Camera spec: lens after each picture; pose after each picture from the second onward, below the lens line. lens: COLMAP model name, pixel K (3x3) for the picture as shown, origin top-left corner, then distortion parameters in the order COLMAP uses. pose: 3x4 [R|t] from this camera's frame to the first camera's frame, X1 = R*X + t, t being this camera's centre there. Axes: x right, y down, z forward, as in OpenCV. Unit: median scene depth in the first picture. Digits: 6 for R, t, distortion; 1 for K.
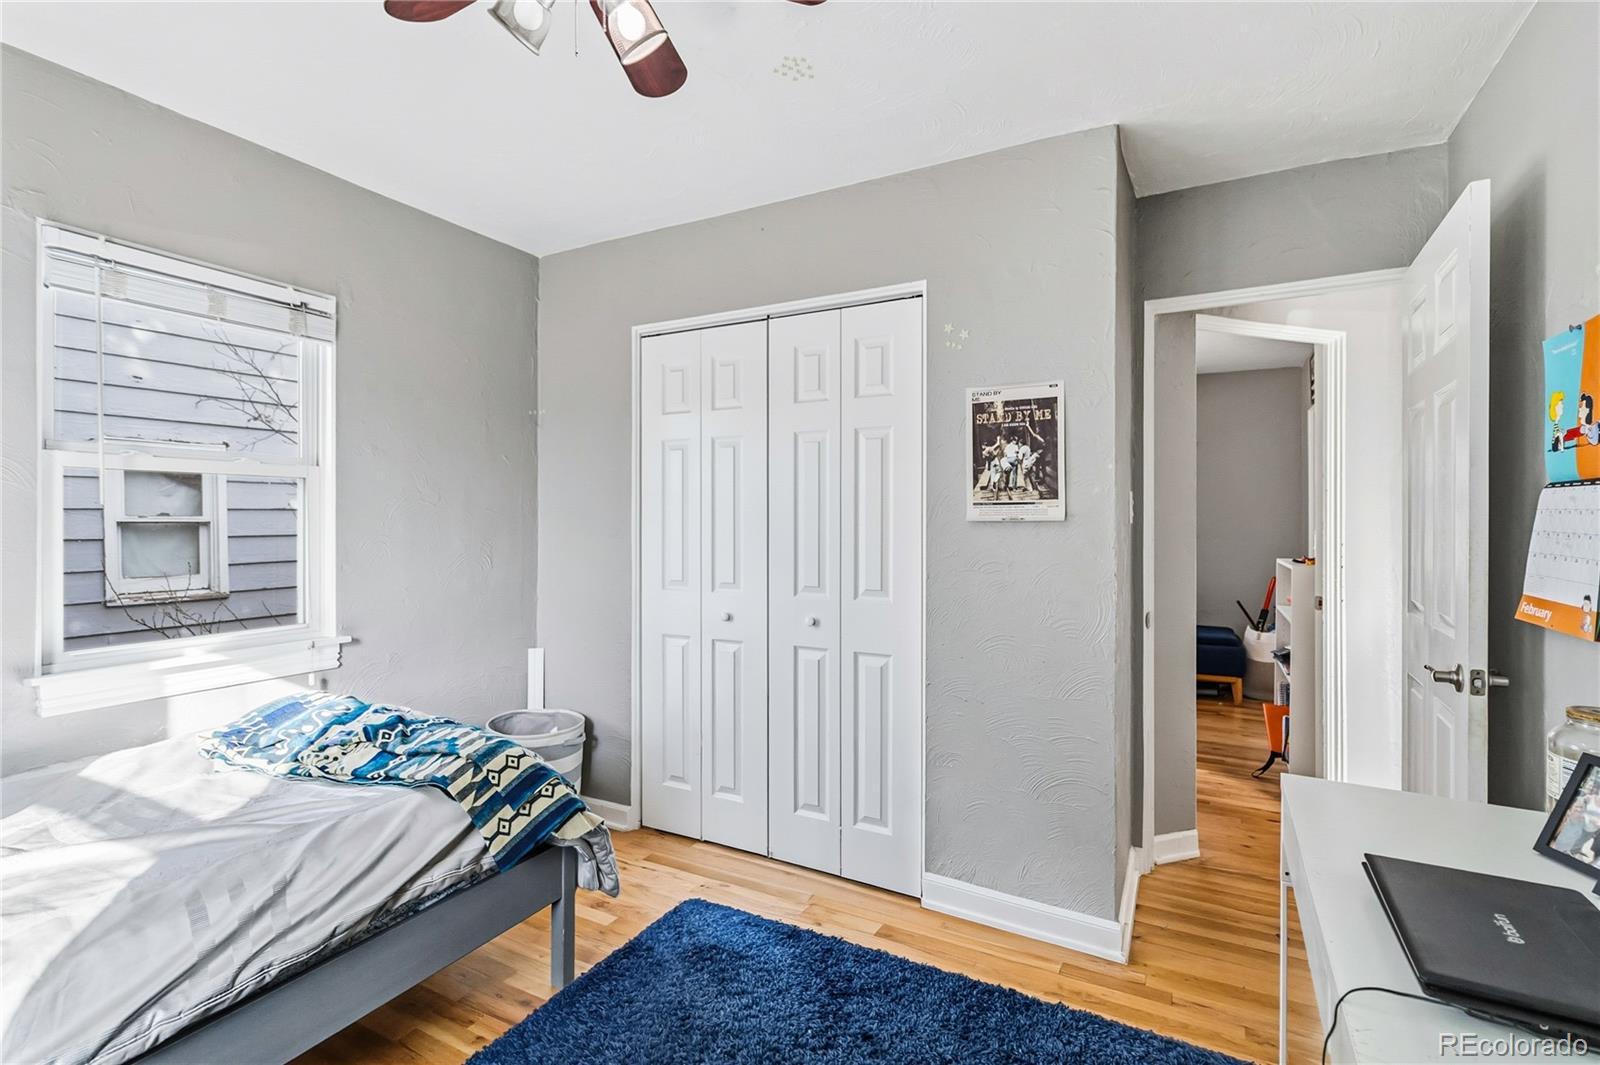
lens RADIAL K [[744.3, 0, 804.0], [0, 744.3, 525.5], [0, 0, 1]] dist [0.001946, 0.000071]
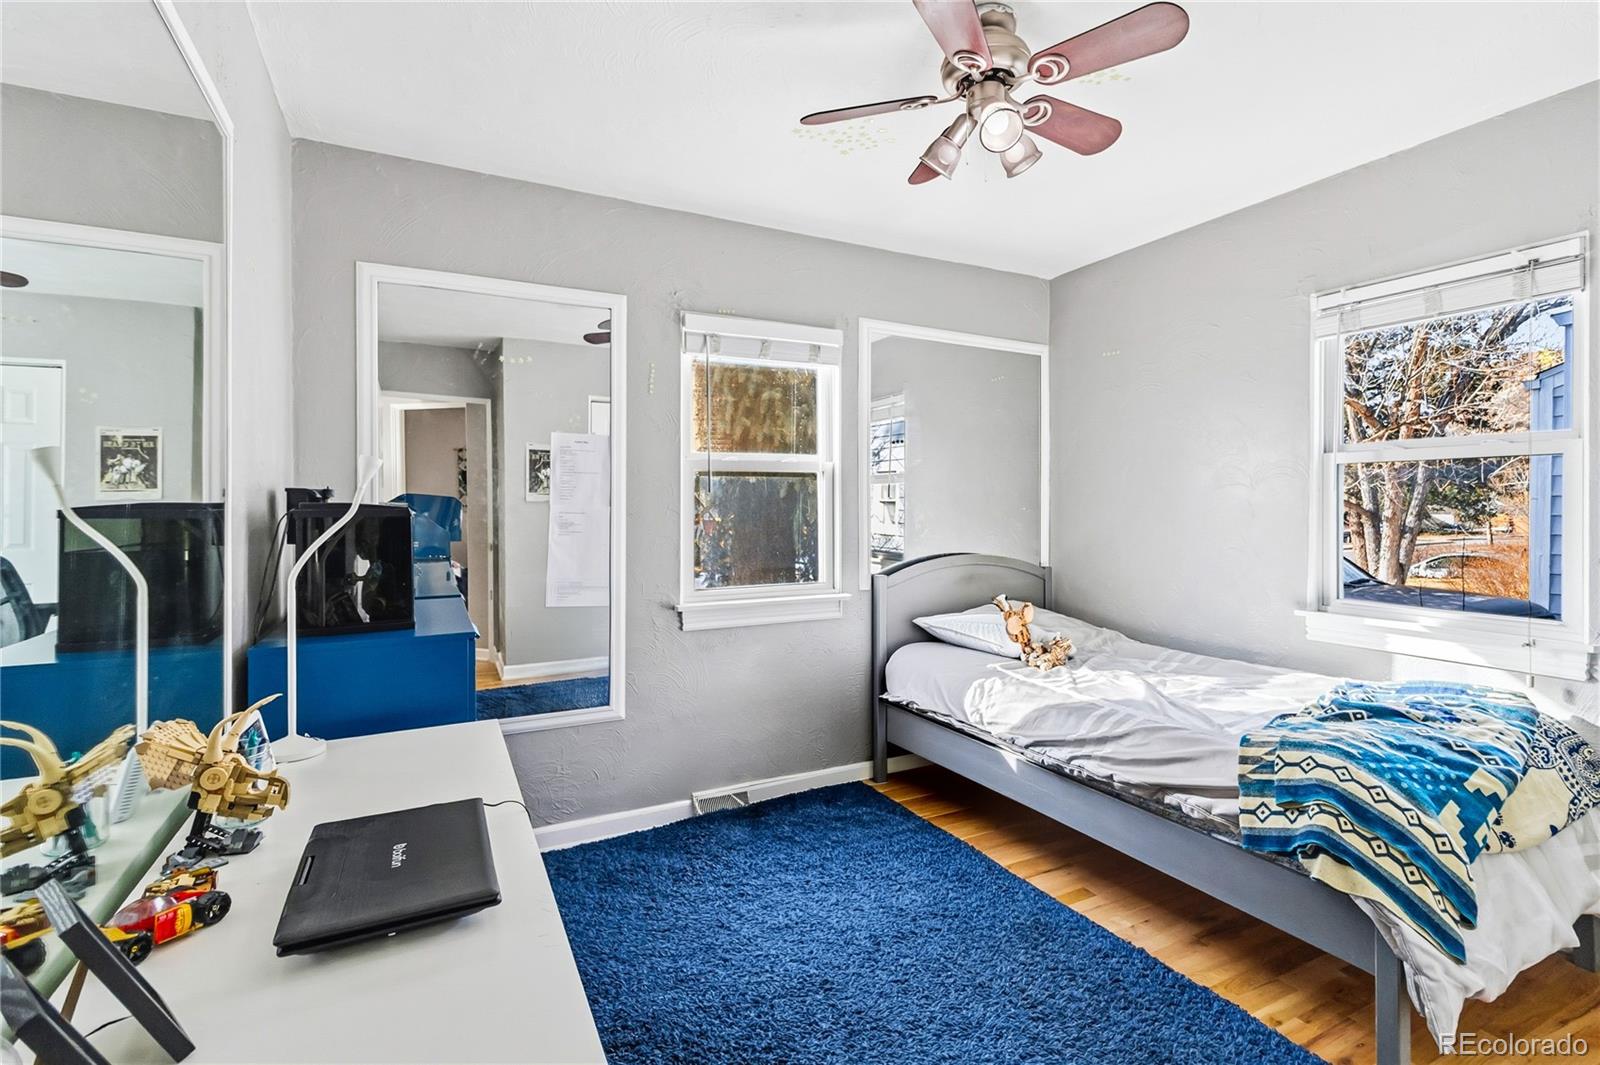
lens RADIAL K [[744.3, 0, 816.2], [0, 744.3, 506.2], [0, 0, 1]] dist [0.001946, 0.000071]
pose [[-0.560450, 0.002504, -0.828185, 0.731716], [-0.003433, 0.999980, 0.005346, -0.004952], [0.828181, 0.005840, -0.560430, 1.039576]]
